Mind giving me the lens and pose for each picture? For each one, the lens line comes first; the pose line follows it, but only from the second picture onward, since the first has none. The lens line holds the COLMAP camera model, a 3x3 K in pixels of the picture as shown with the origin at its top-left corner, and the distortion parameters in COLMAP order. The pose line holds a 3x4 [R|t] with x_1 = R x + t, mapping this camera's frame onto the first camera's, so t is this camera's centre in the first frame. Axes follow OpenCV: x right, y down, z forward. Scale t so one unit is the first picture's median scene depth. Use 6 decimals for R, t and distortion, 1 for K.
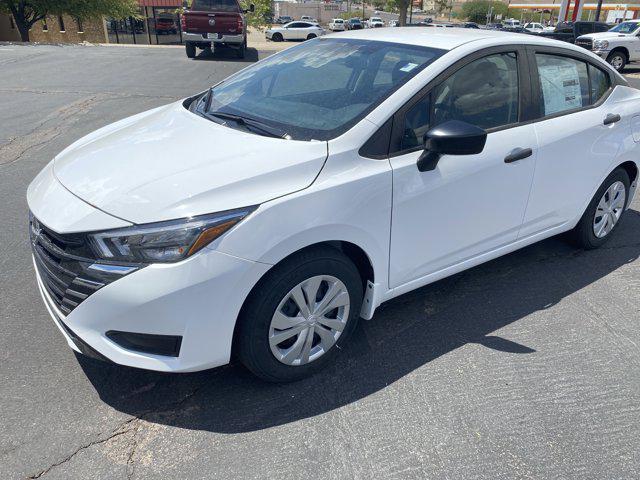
lens RADIAL K [[496.3, 0, 320.0], [0, 496.3, 240.0], [0, 0, 1]] dist [-0.006717, -0.000882]
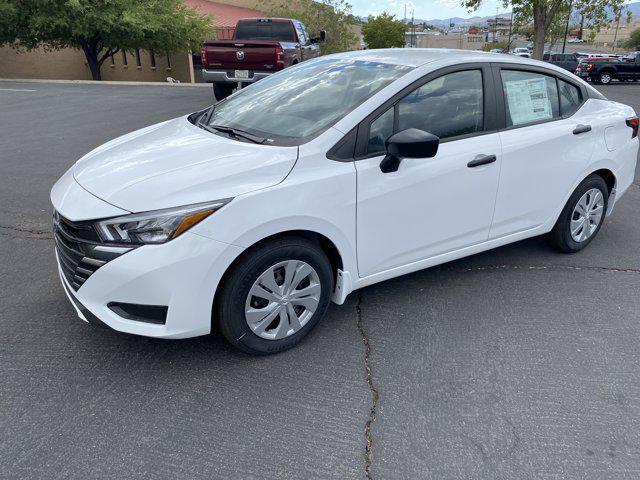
lens RADIAL K [[496.3, 0, 320.0], [0, 496.3, 240.0], [0, 0, 1]] dist [-0.006717, -0.000882]
pose [[0.997710, 0.004758, -0.067468, 0.139729], [-0.007764, 0.998986, -0.044354, 0.070032], [0.067188, 0.044776, 0.996735, -0.146631]]
